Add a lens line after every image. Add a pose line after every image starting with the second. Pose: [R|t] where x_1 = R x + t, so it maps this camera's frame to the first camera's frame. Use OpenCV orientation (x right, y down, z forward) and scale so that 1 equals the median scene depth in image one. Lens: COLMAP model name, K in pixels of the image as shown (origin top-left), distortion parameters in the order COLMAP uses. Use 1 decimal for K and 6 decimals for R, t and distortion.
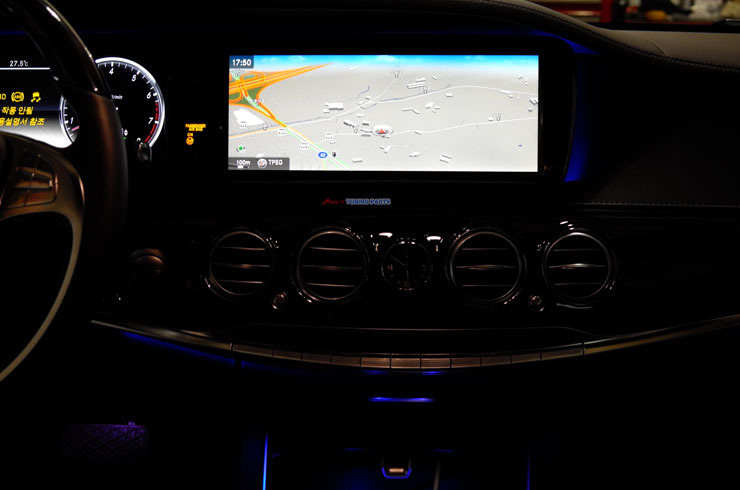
lens RADIAL K [[977.0, 0, 375.1], [0, 977.0, 242.5], [0, 0, 1]] dist [-0.043691, 0.000000]
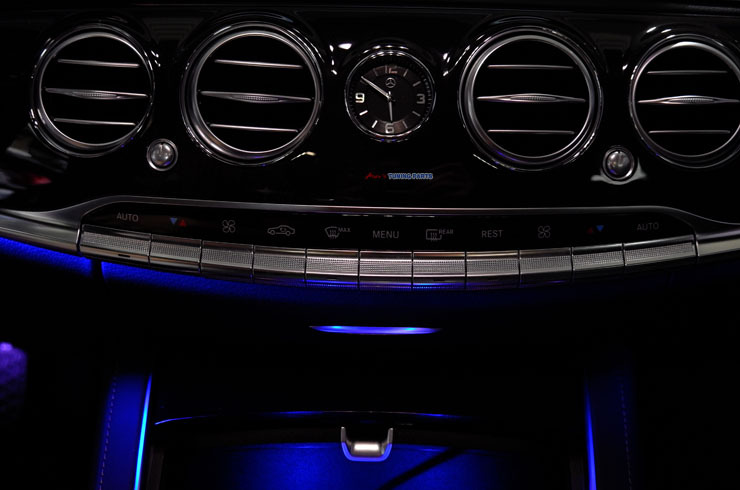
lens RADIAL K [[977.0, 0, 368.4], [0, 977.0, 247.0], [0, 0, 1]] dist [-0.043691, 0.000000]
pose [[0.999577, 0.009275, 0.027560, 0.005203], [-0.011967, 0.994998, 0.099178, 0.048882], [-0.026503, -0.099466, 0.994688, 0.384207]]
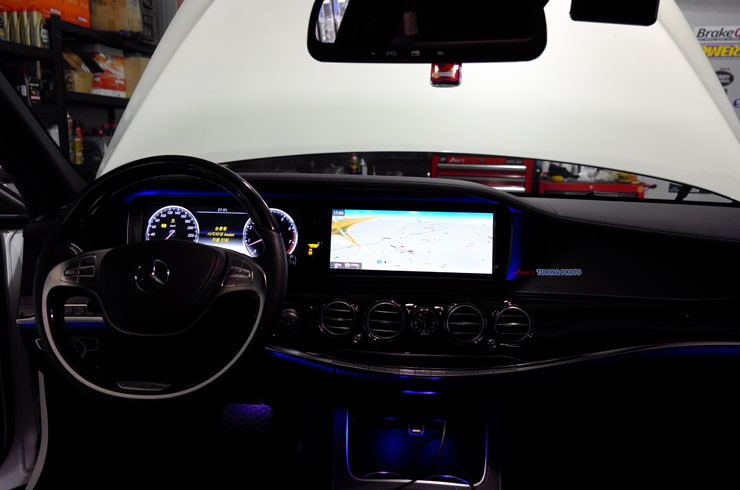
lens RADIAL K [[593.6, 0, 370.4], [0, 593.6, 246.6], [0, 0, 1]] dist [-0.017785, -0.007102]
pose [[0.999280, 0.025153, -0.028400, -0.039183], [-0.027759, 0.995047, -0.095446, -0.007986], [0.025859, 0.096166, 0.995029, -0.162562]]
